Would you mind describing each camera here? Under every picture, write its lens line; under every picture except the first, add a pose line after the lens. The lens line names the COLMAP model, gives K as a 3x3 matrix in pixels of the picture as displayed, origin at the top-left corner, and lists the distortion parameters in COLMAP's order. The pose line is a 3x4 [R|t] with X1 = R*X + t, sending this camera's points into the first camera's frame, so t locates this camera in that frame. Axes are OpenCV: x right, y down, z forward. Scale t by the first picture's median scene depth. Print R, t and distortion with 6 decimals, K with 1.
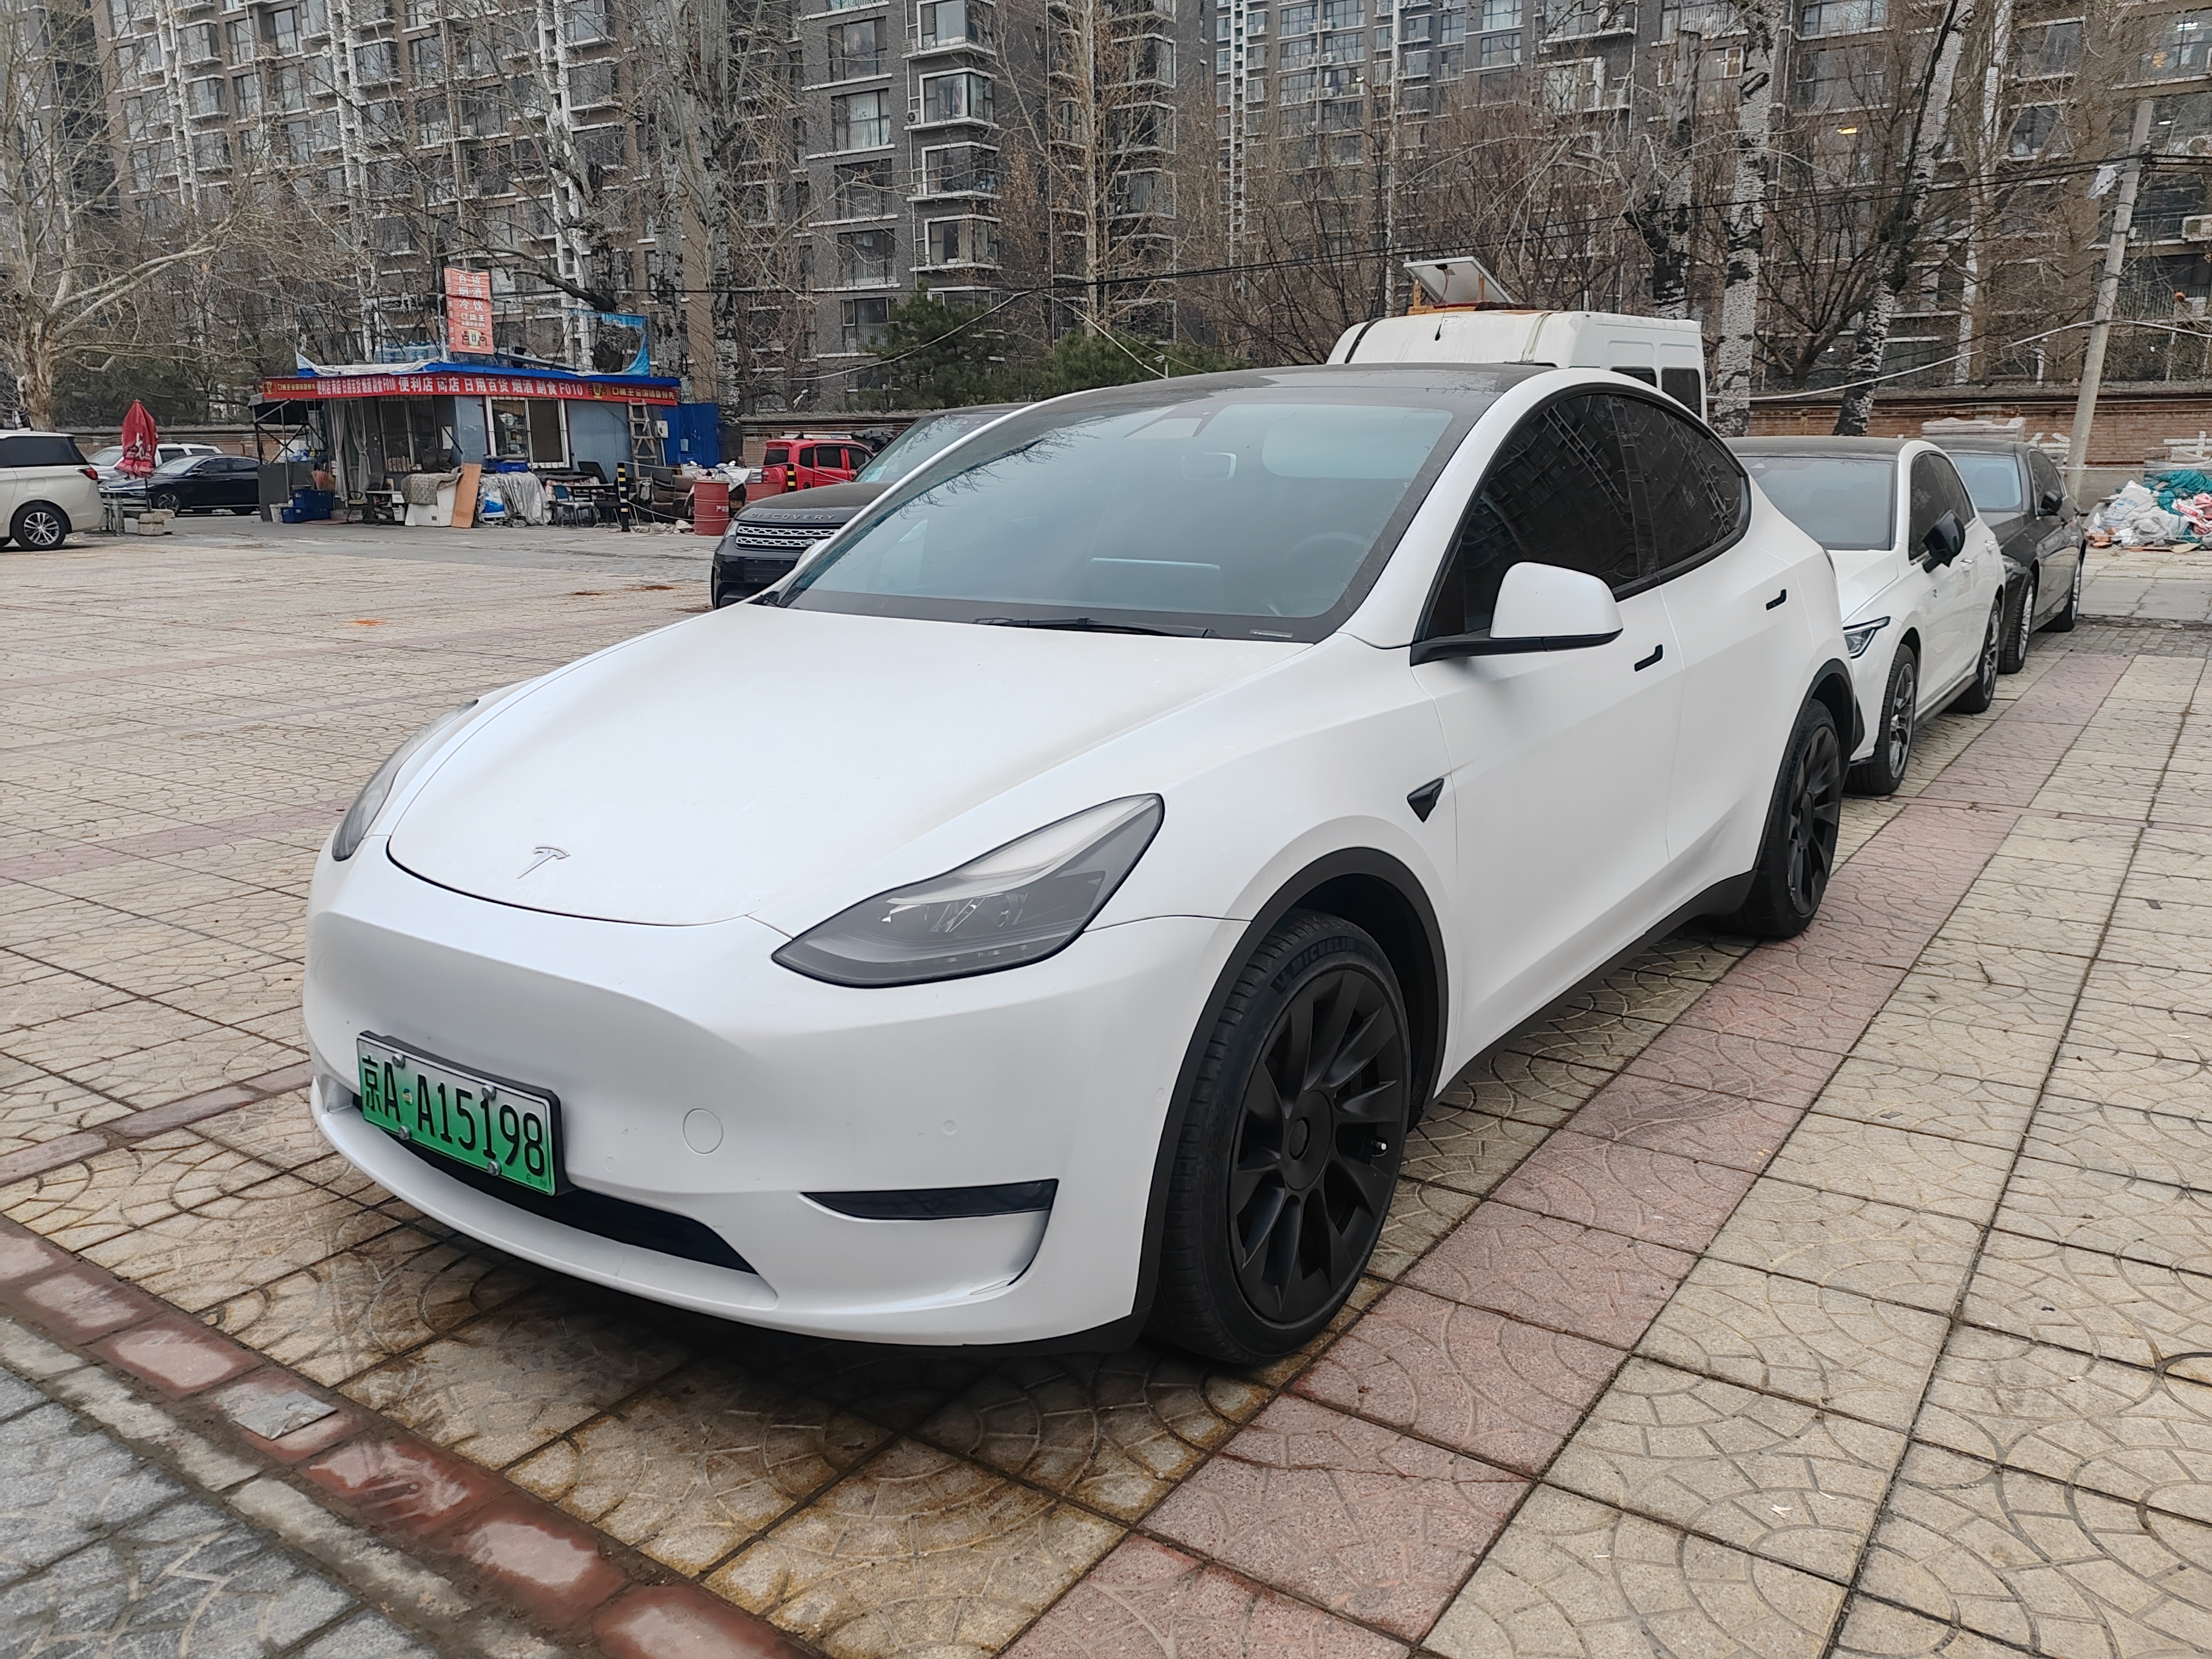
lens RADIAL K [[1670.6, 0, 1105.6], [0, 1670.6, 820.1], [0, 0, 1]] dist [0.008421, 0.004914]
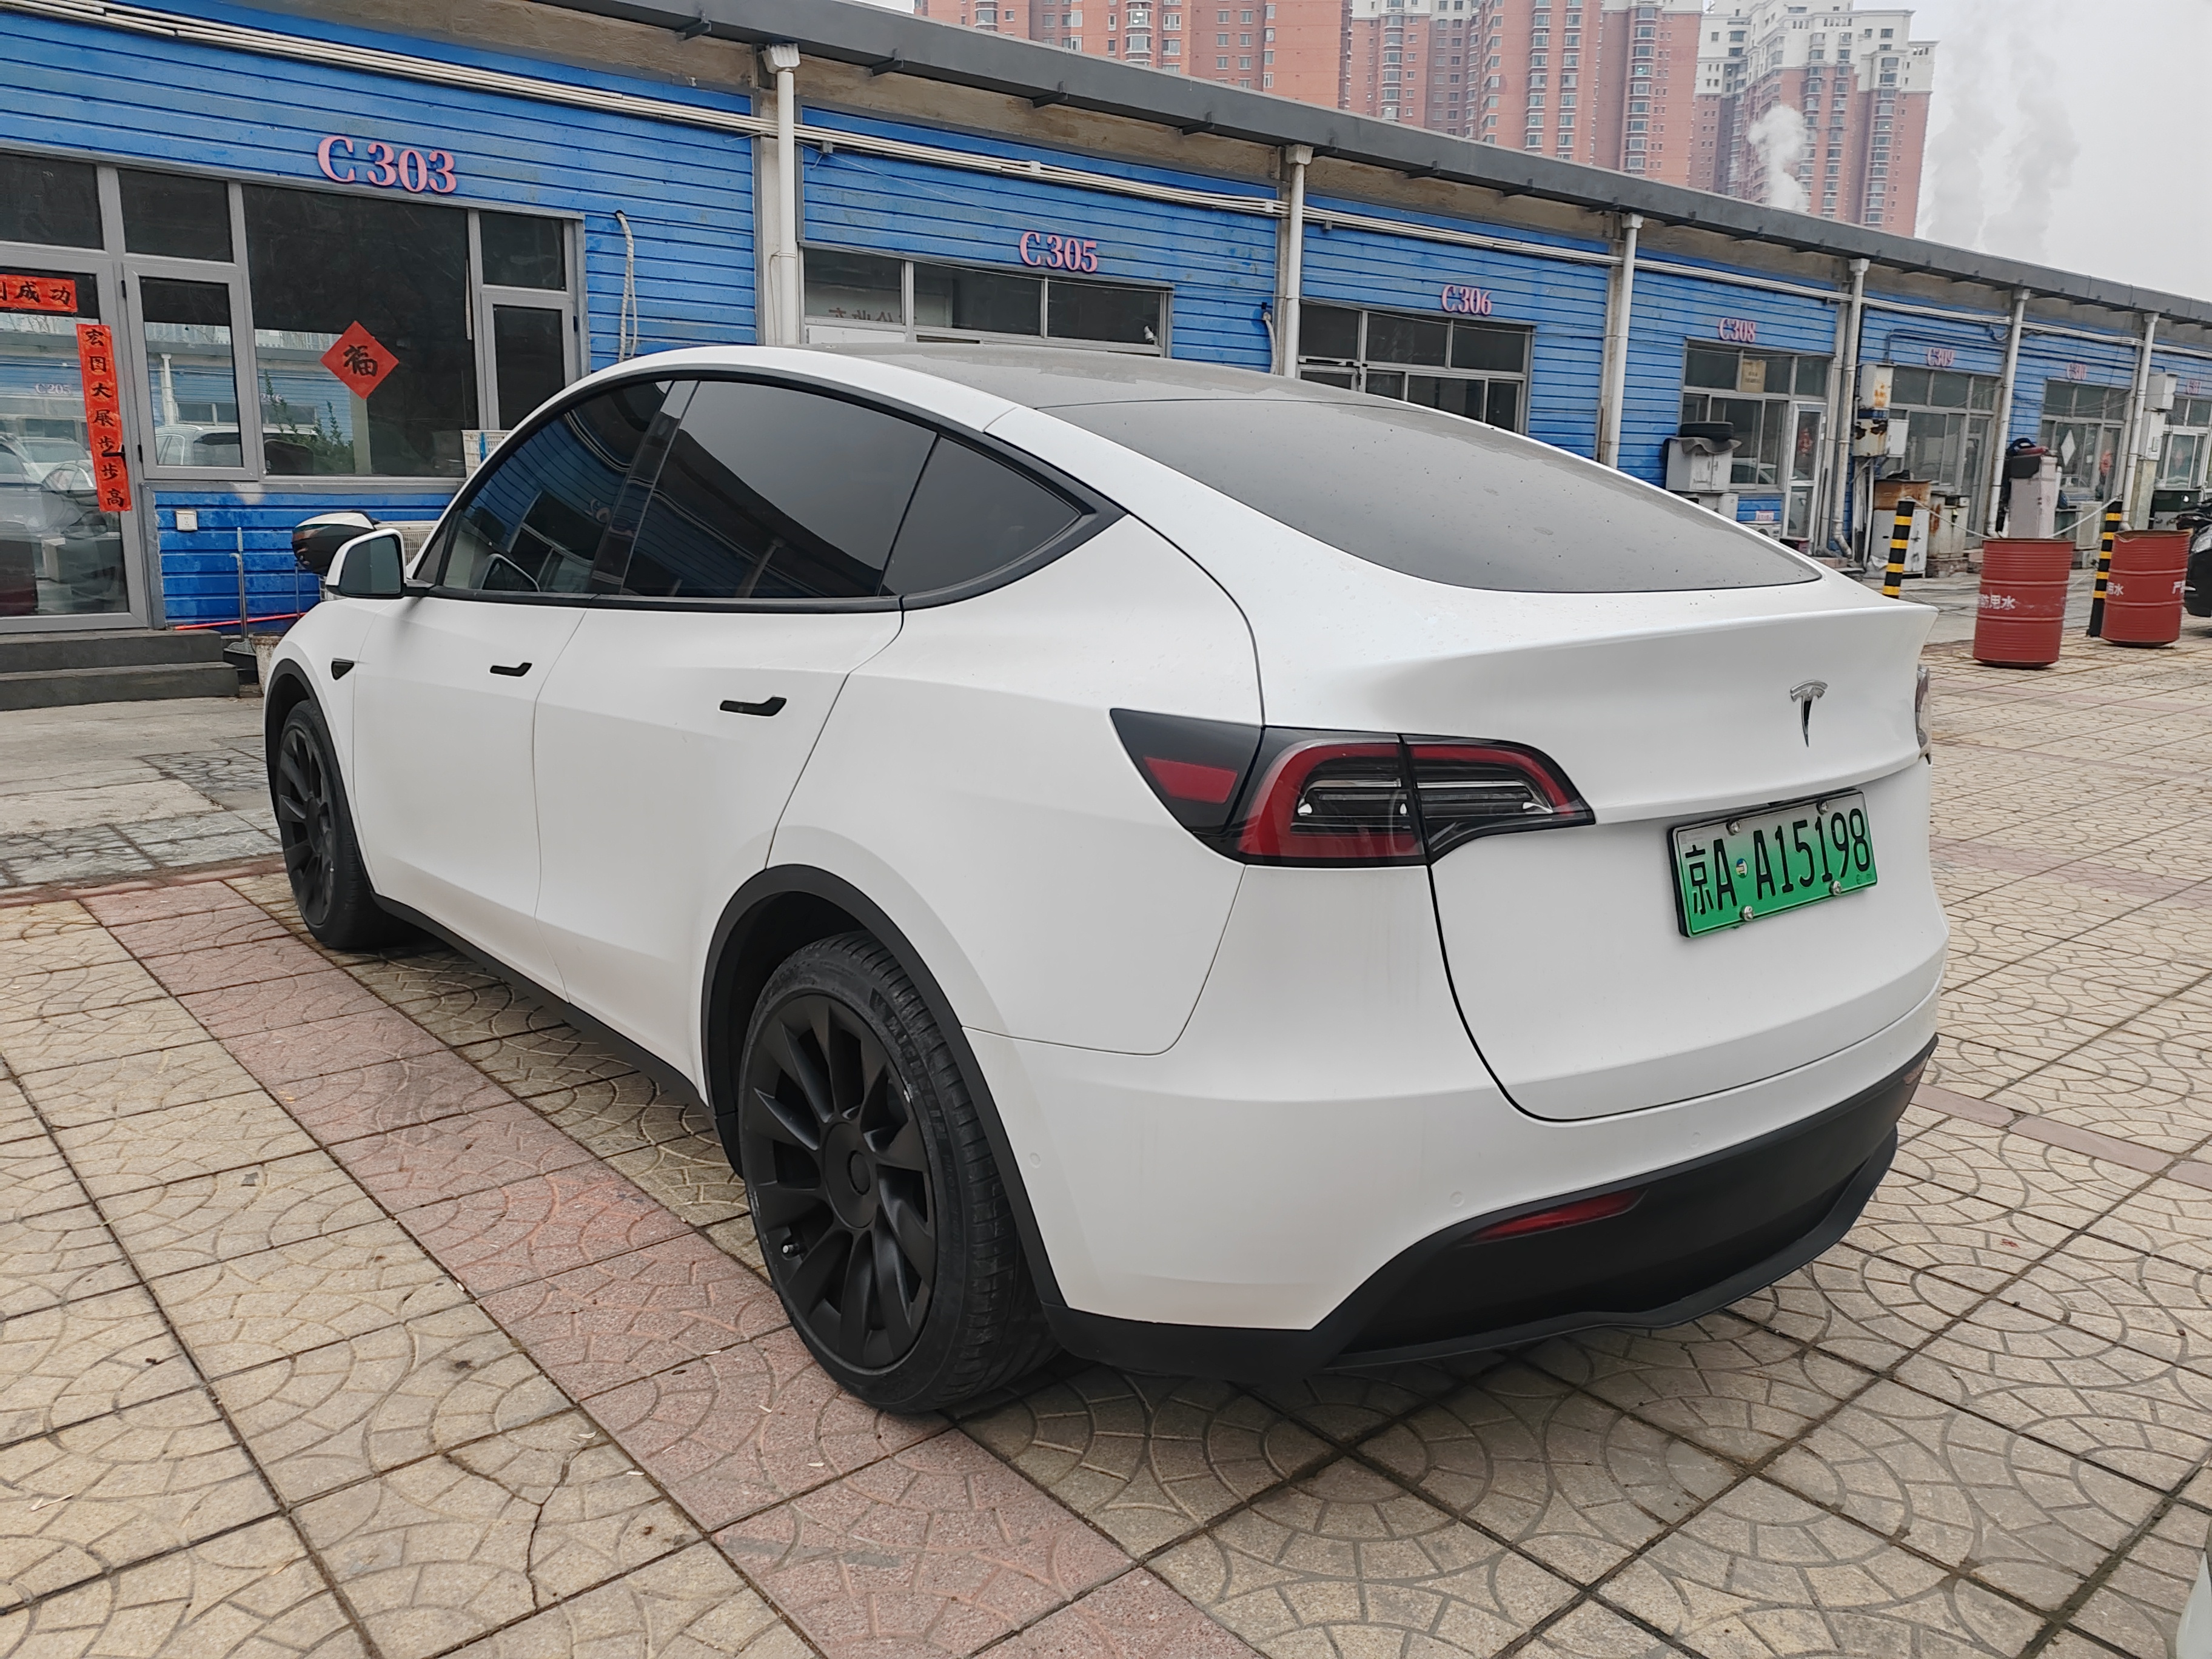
lens RADIAL K [[1670.6, 0, 1110.6], [0, 1670.6, 825.4], [0, 0, 1]] dist [0.008421, 0.004914]
pose [[-0.247978, 0.203239, -0.947207, 1.837942], [-0.229467, 0.937599, 0.261252, -0.539817], [0.941197, 0.282138, -0.185868, 2.437579]]
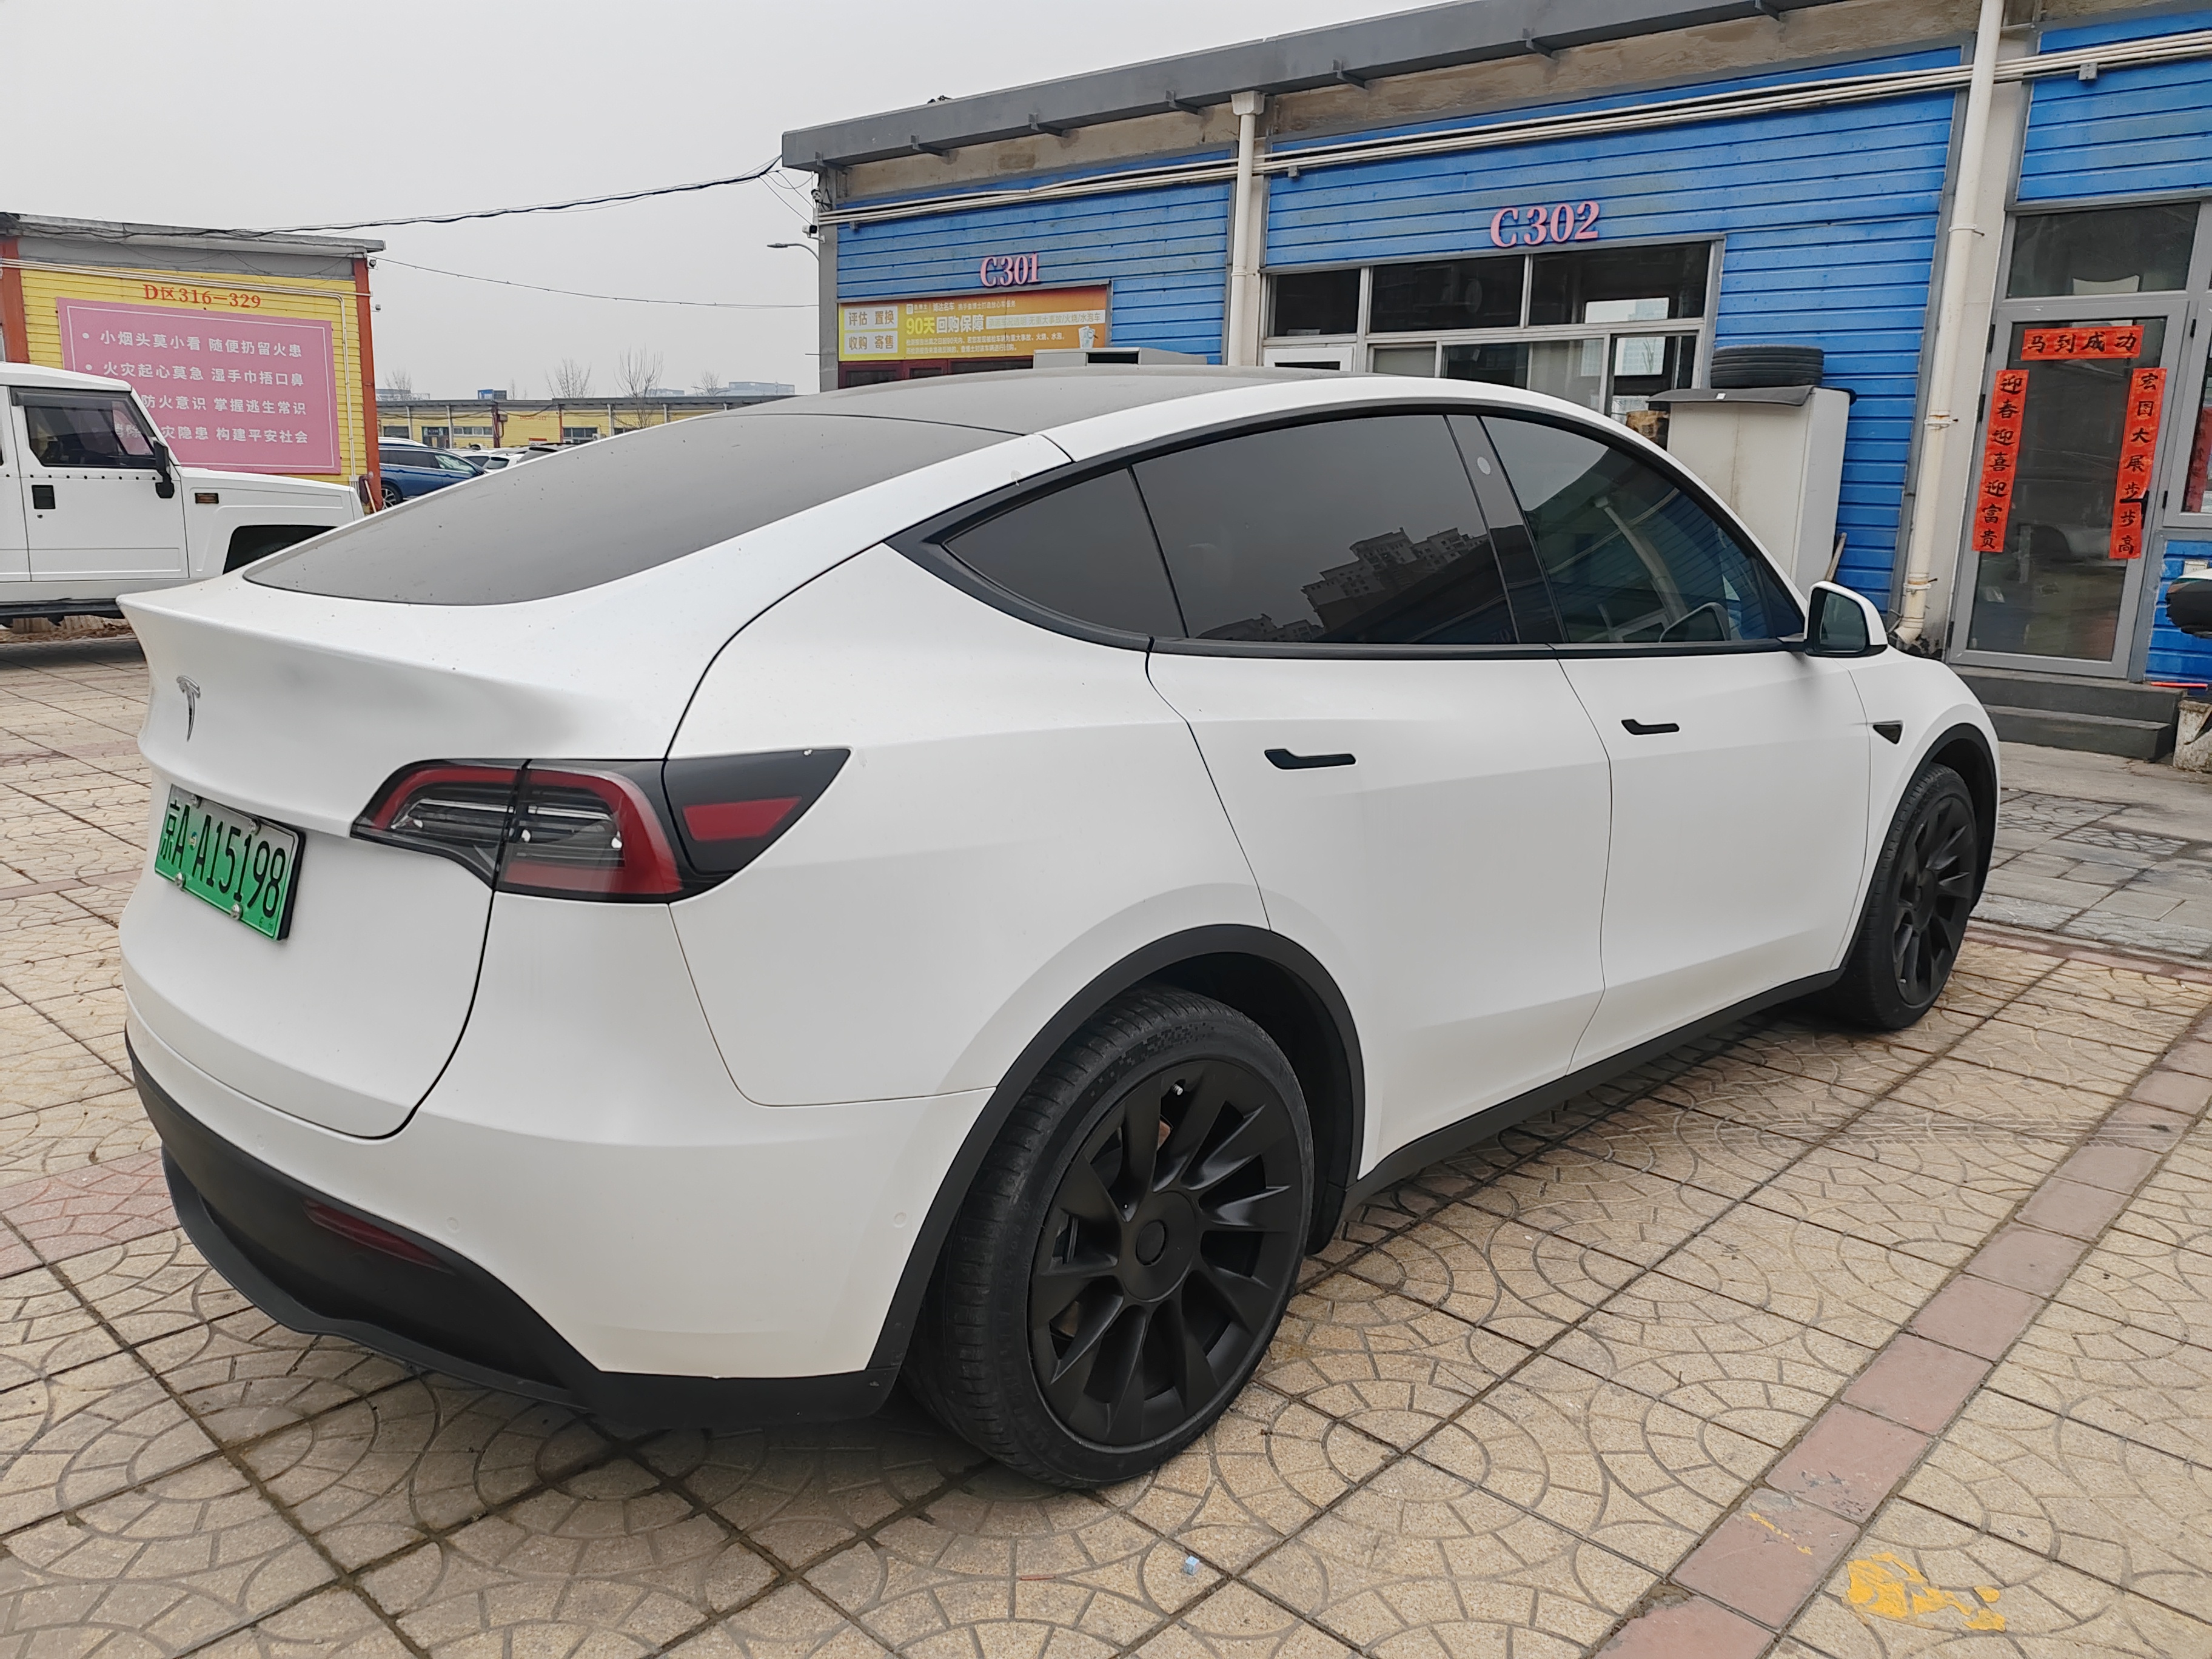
lens RADIAL K [[1670.6, 0, 1110.1], [0, 1670.6, 832.8], [0, 0, 1]] dist [0.008421, 0.004914]
pose [[-0.989241, -0.044722, 0.139293, 0.352510], [0.017997, 0.907697, 0.419239, -0.744681], [-0.145185, 0.417235, -0.897126, 3.320319]]
